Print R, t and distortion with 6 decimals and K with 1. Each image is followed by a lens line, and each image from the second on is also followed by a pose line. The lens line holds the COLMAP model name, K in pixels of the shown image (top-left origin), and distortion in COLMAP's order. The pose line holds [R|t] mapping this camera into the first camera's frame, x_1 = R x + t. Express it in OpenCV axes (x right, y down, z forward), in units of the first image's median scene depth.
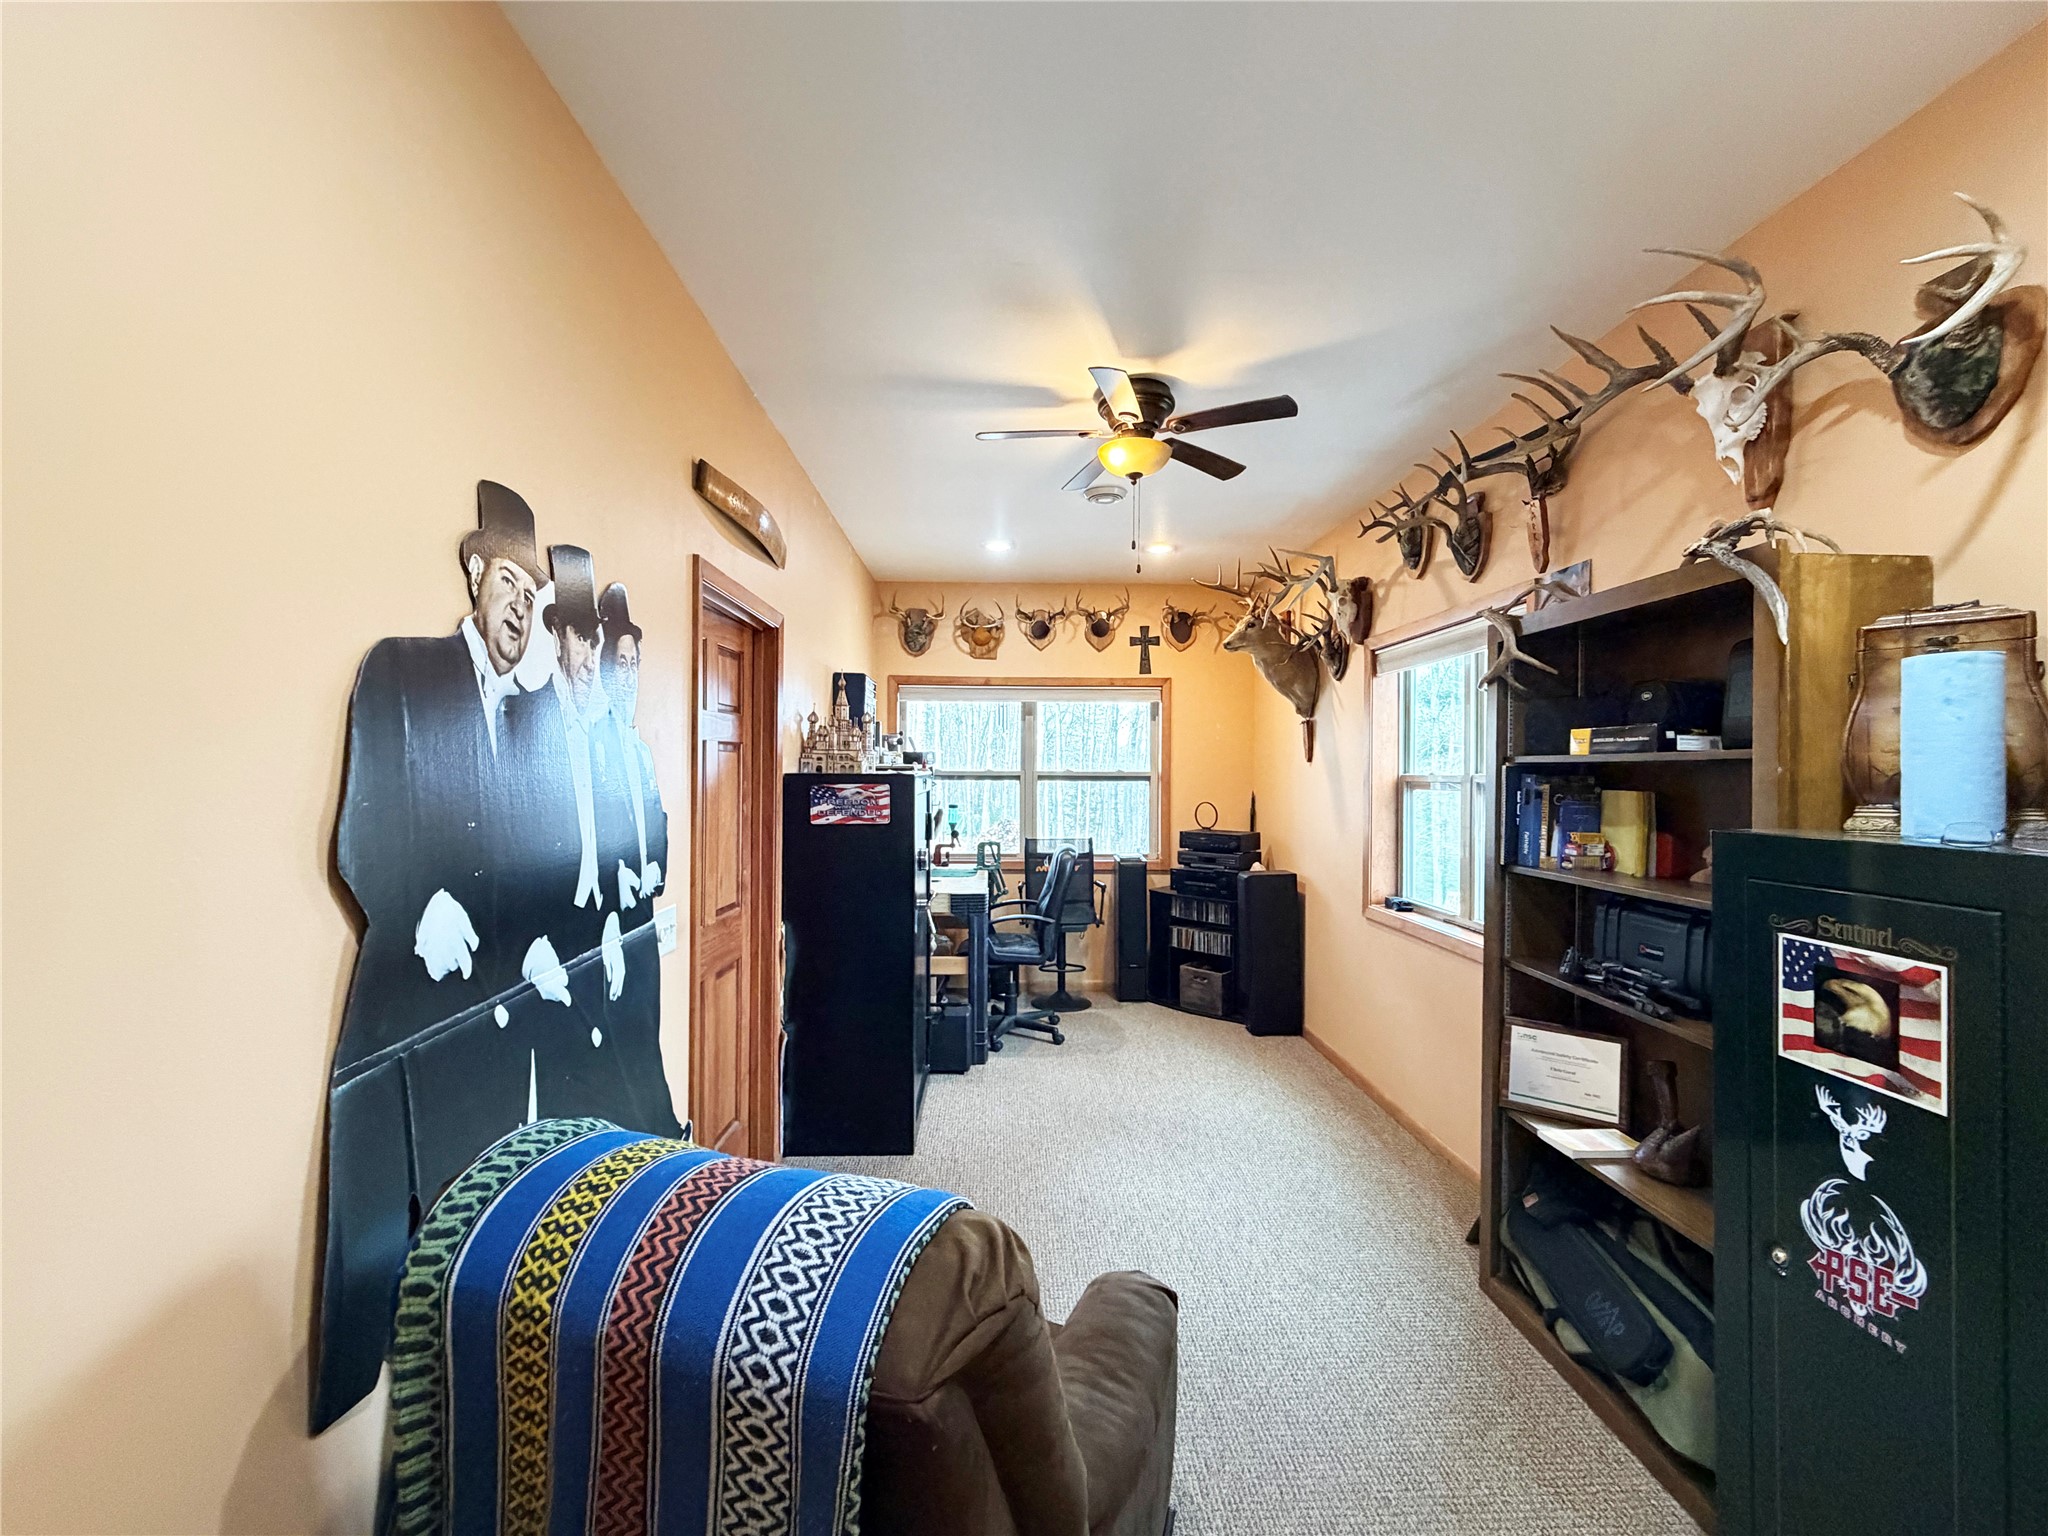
lens RADIAL K [[820.5, 0, 1010.6], [0, 820.5, 768.6], [0, 0, 1]] dist [0.001365, -0.000082]
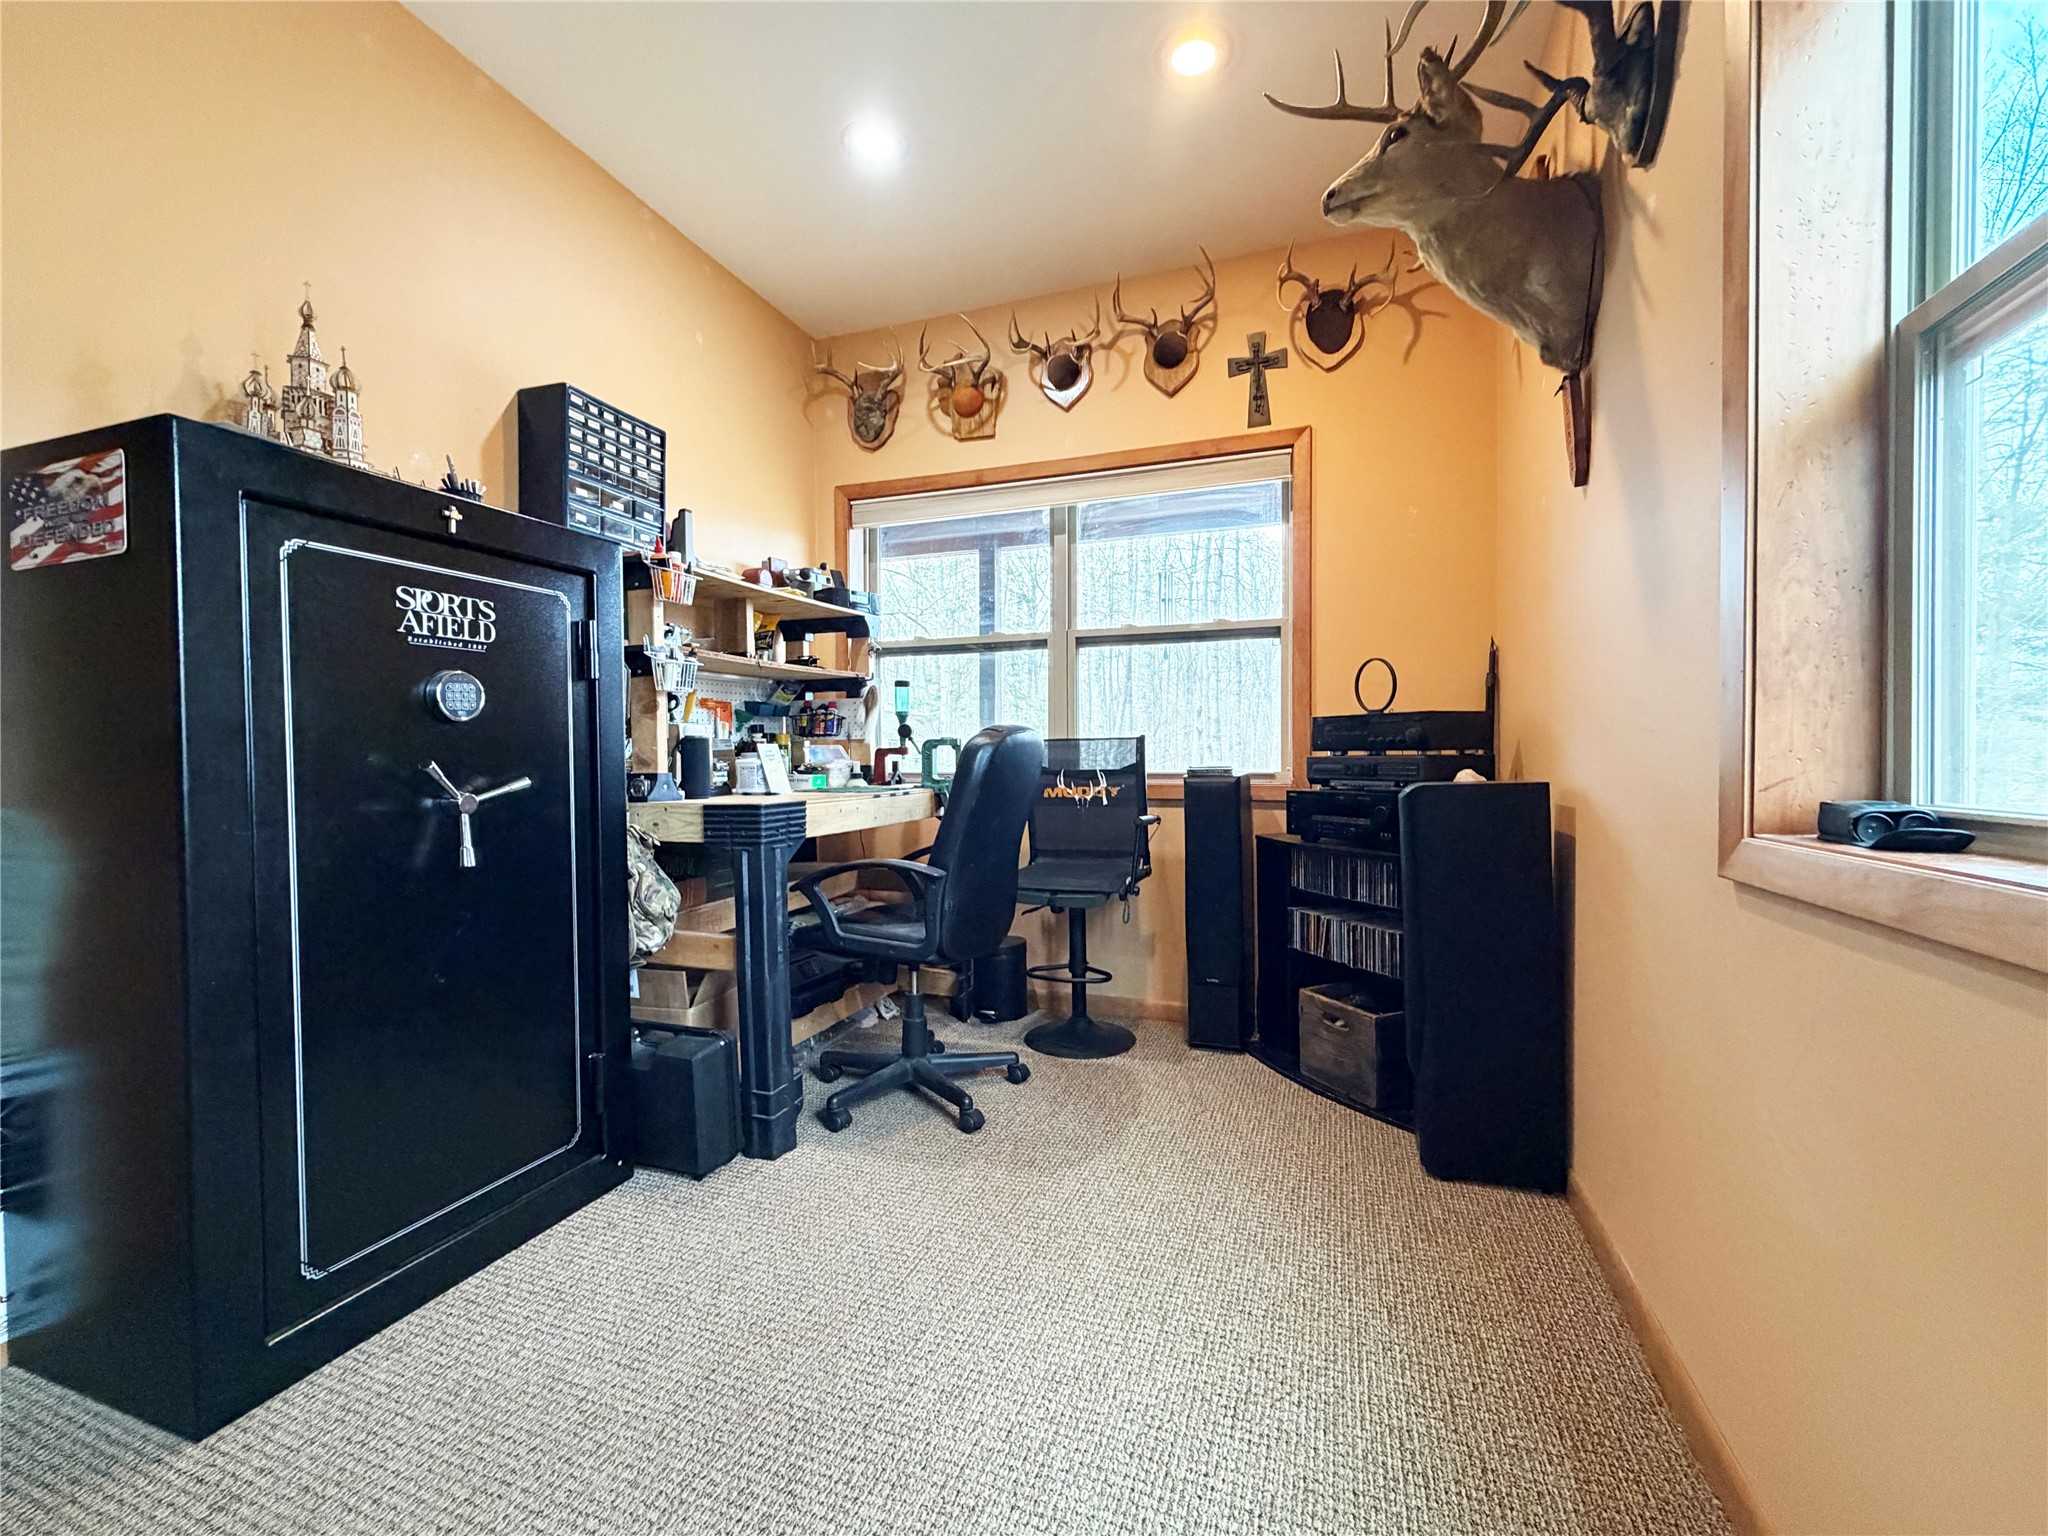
lens RADIAL K [[820.5, 0, 1042.0], [0, 820.5, 767.2], [0, 0, 1]] dist [0.001365, -0.000082]
pose [[0.936575, -0.006253, -0.350410, 0.227510], [0.010640, 0.999887, 0.010596, 0.100261], [0.350305, -0.013652, 0.936536, 0.481597]]
